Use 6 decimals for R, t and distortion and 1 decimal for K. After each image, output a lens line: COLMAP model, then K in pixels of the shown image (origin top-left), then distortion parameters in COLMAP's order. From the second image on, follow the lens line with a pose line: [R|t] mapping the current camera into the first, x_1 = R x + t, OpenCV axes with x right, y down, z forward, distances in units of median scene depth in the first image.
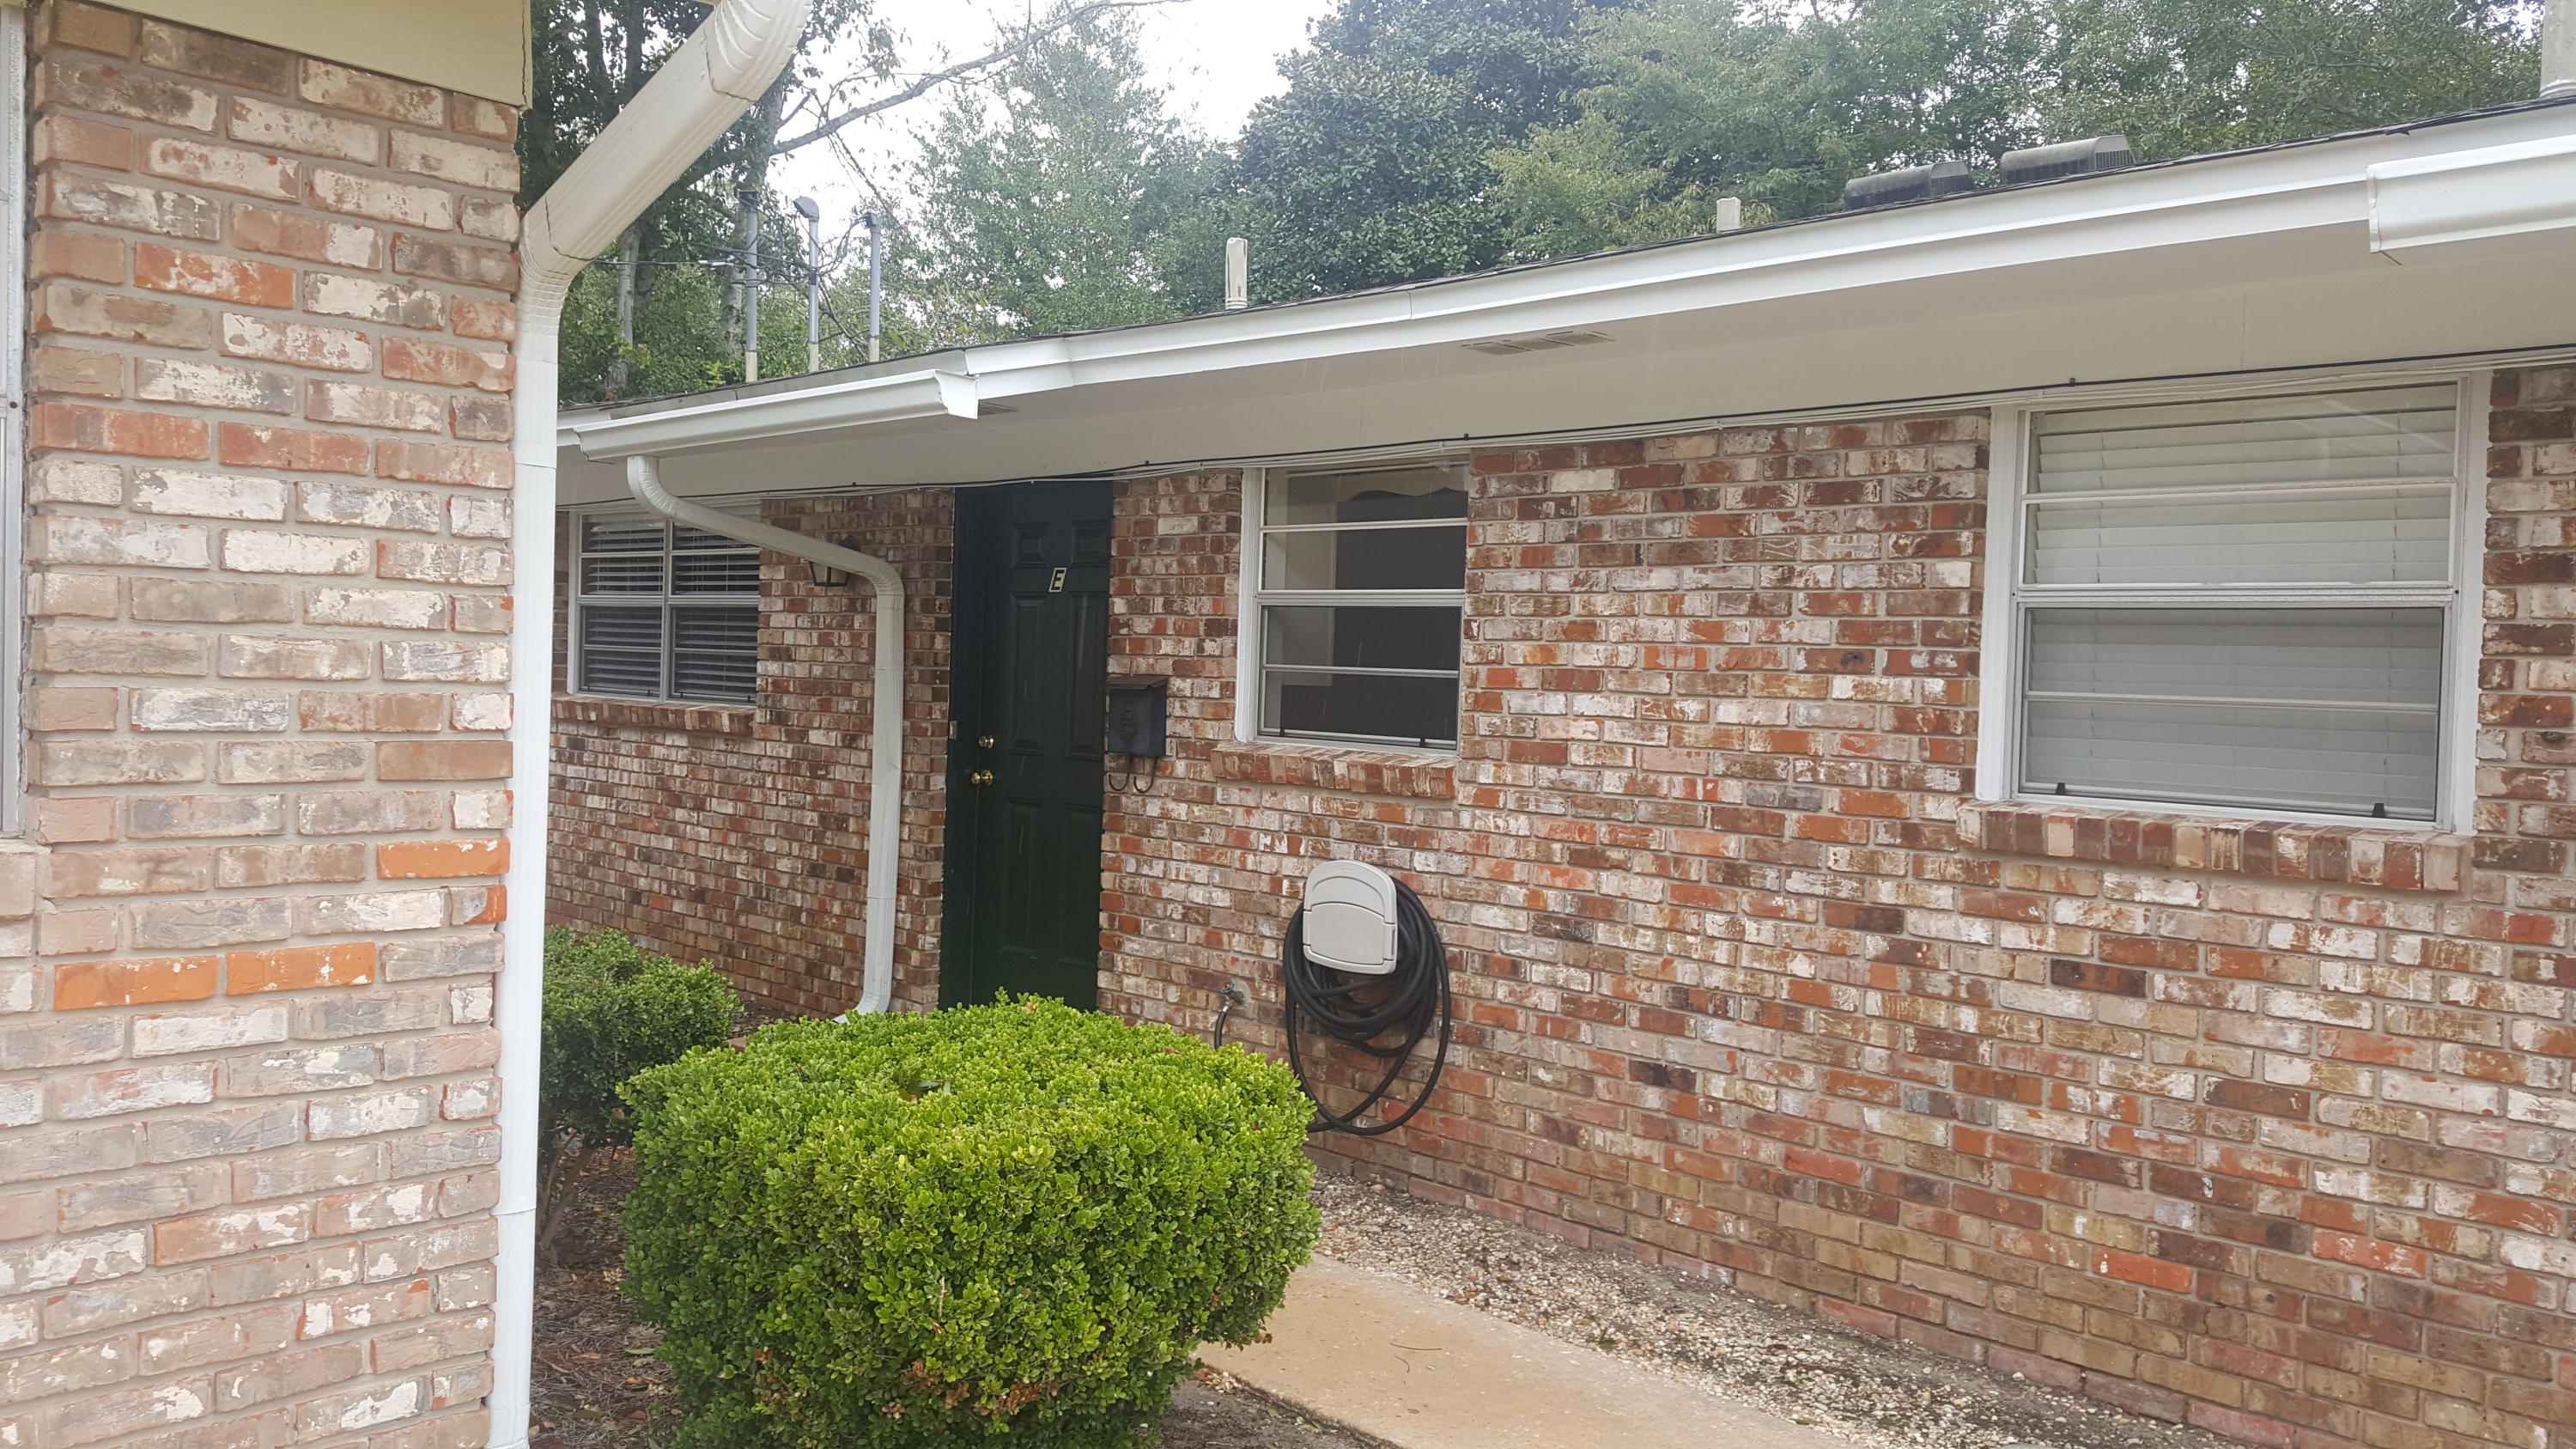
lens RADIAL K [[1890.5, 0, 1289.5], [0, 1890.5, 707.2], [0, 0, 1]] dist [0.015410, 0.002278]
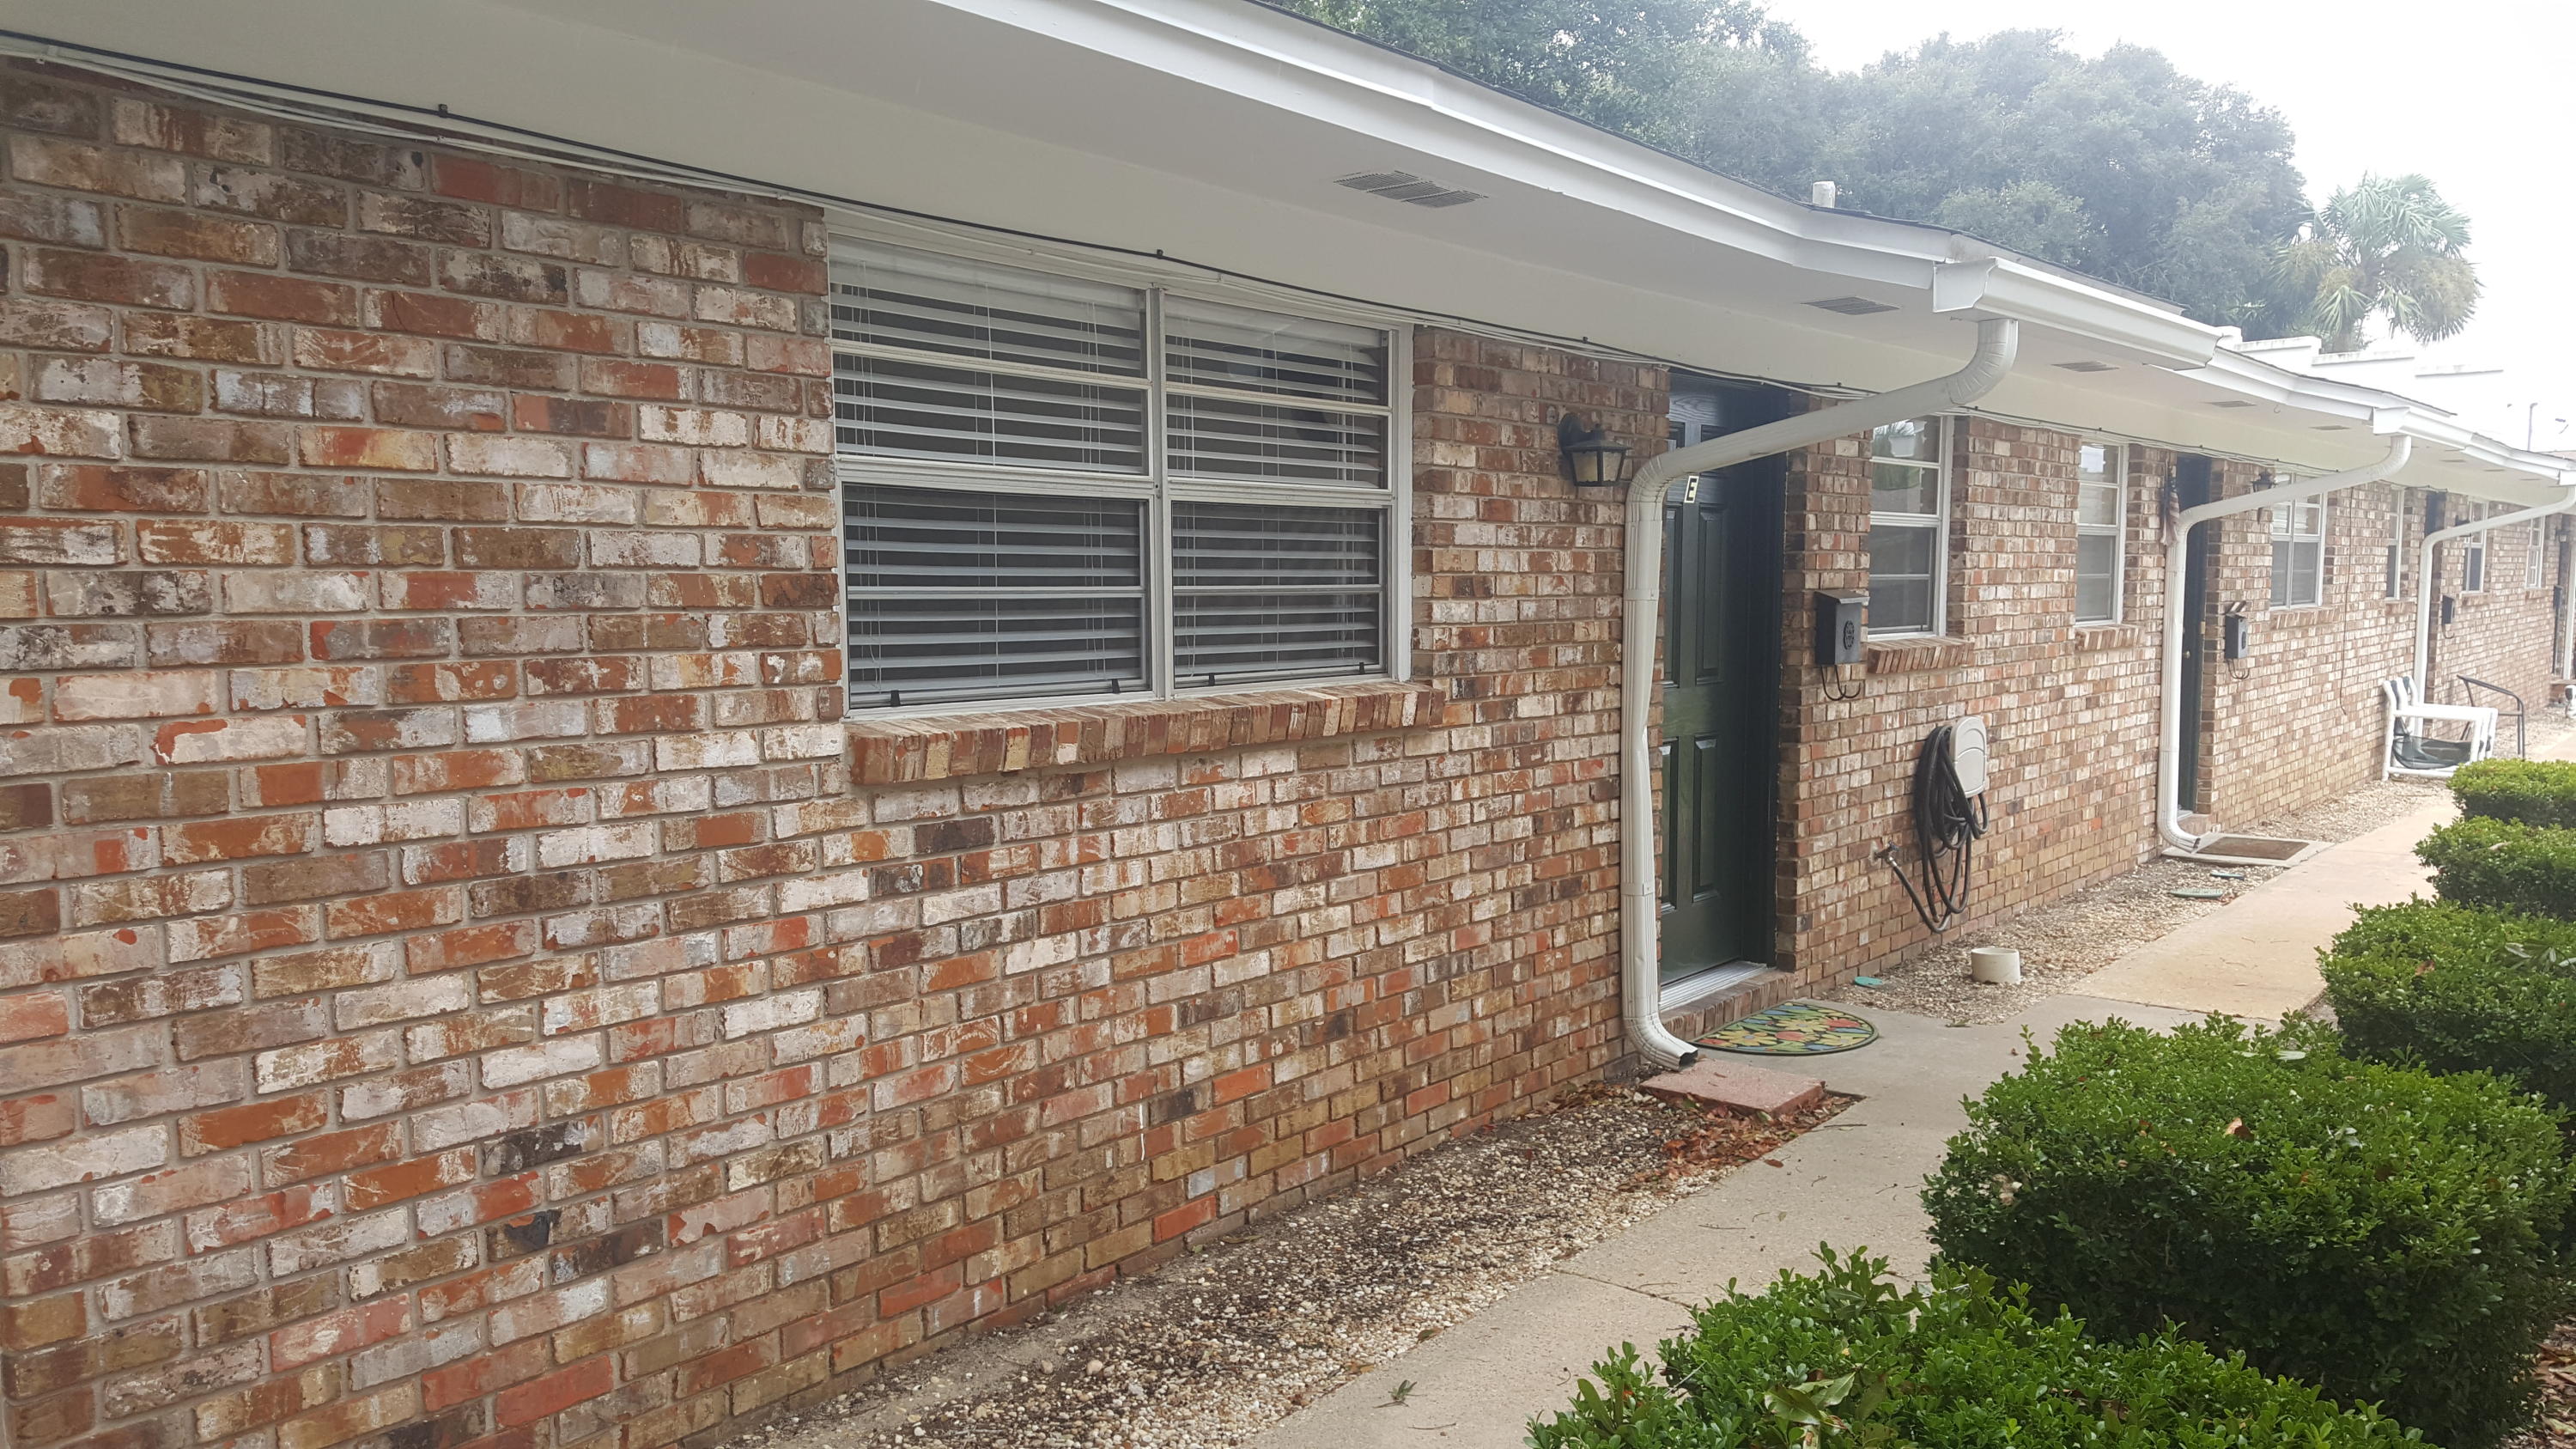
lens RADIAL K [[1890.5, 0, 1287.9], [0, 1890.5, 743.5], [0, 0, 1]] dist [0.015410, 0.002278]
pose [[-0.066296, -0.136751, 0.988385, -0.900755], [0.006579, 0.990482, 0.137483, -0.063991], [-0.997778, 0.015617, -0.064765, 1.109387]]
